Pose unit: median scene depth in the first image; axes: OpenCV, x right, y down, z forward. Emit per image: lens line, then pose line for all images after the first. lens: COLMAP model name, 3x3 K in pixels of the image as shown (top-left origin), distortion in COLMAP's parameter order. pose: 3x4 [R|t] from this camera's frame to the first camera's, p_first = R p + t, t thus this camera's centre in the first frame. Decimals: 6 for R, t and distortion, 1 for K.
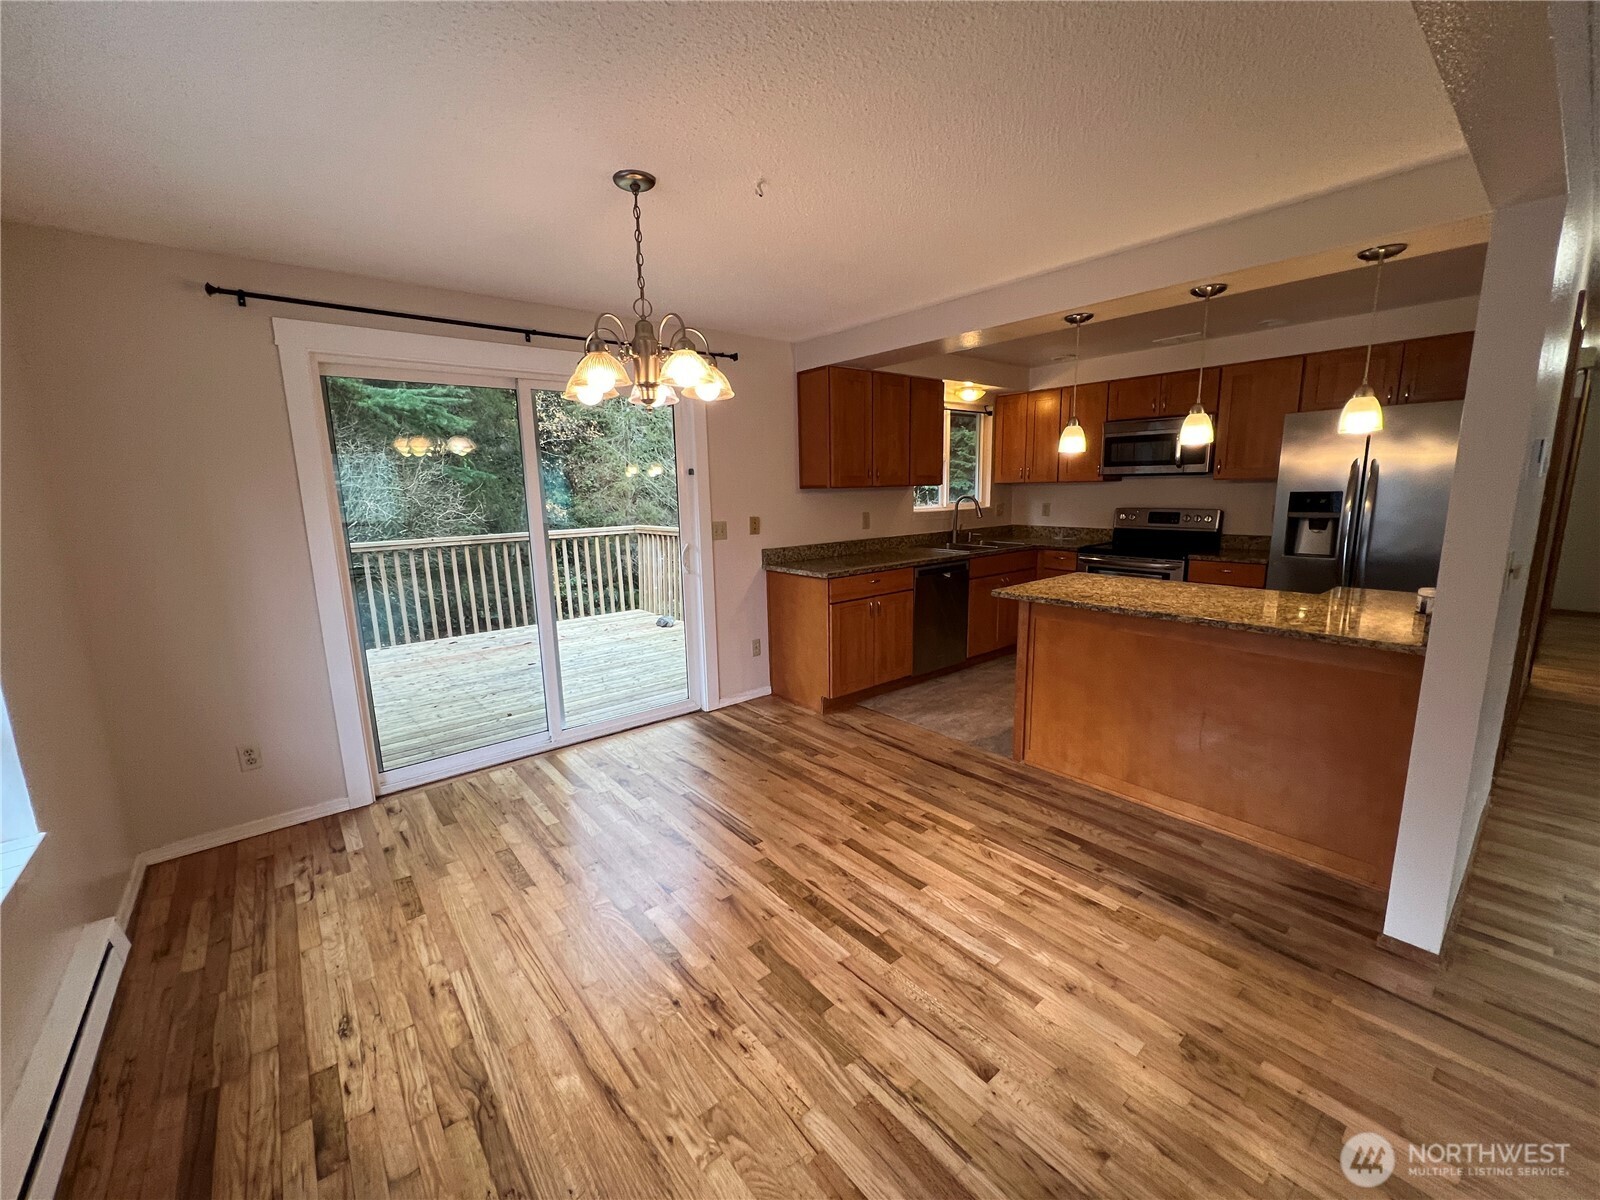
lens RADIAL K [[643.1, 0, 800.0], [0, 643.1, 600.0], [0, 0, 1]] dist [-0.001250, -0.000179]
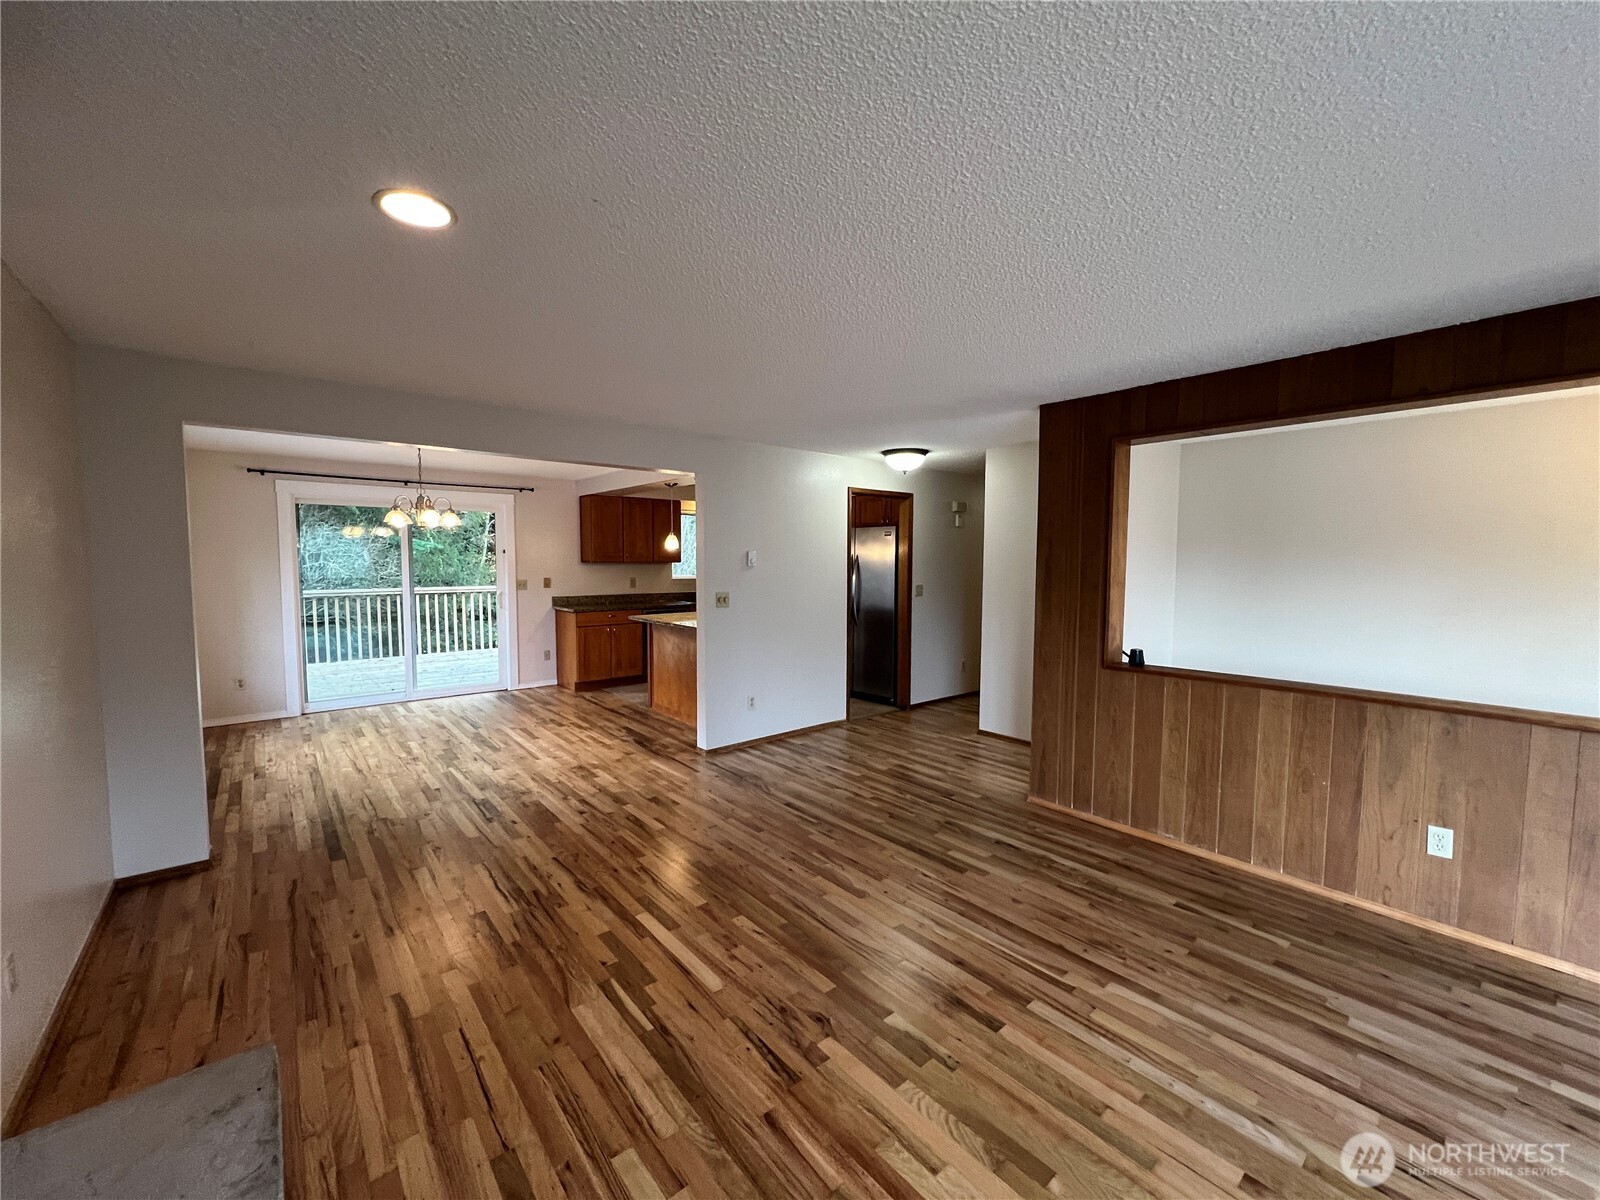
lens RADIAL K [[643.1, 0, 800.0], [0, 643.1, 600.0], [0, 0, 1]] dist [-0.001250, -0.000179]
pose [[0.999636, 0.025051, 0.010064, 0.912922], [-0.023774, 0.993481, -0.111495, 0.163208], [-0.012791, 0.111215, 0.993714, -1.103741]]
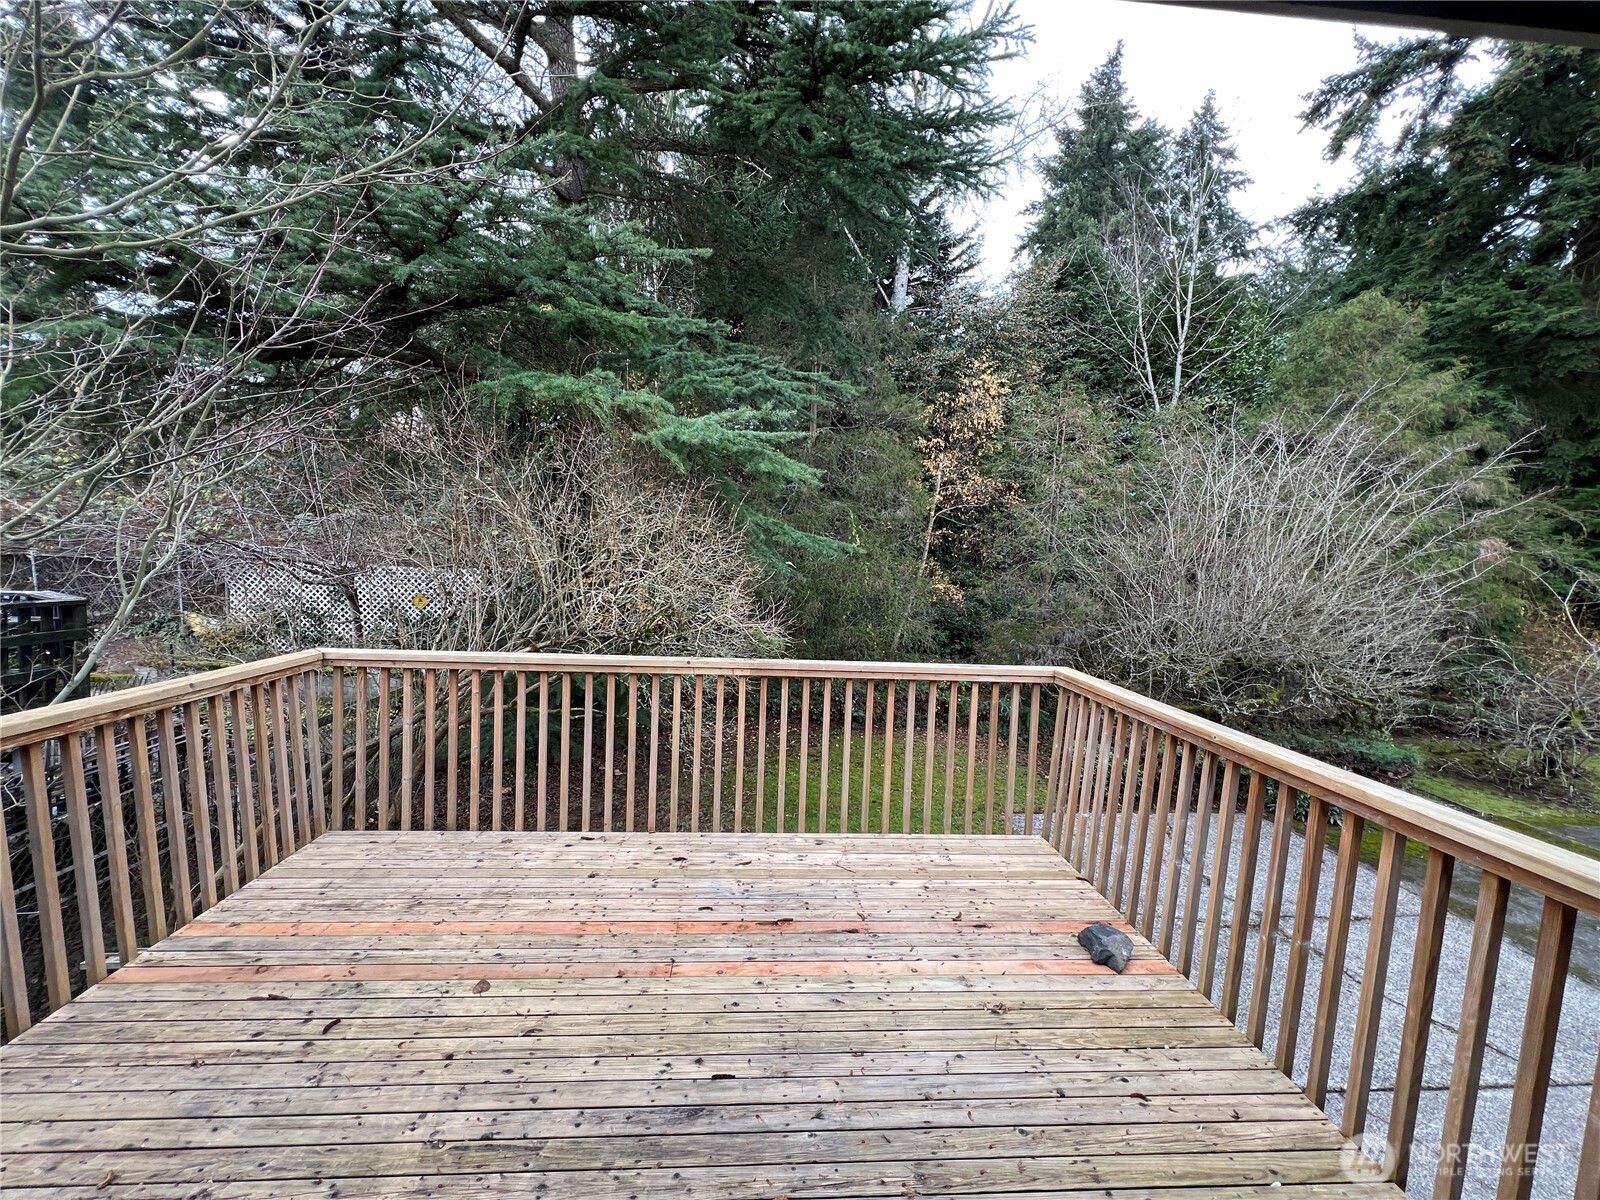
lens RADIAL K [[643.1, 0, 800.0], [0, 643.1, 600.0], [0, 0, 1]] dist [-0.001250, -0.000179]
pose [[0.810508, 0.099193, -0.577267, -0.387189], [-0.158367, 0.985960, -0.052935, -0.320150], [0.563912, 0.134324, 0.814838, 1.369674]]
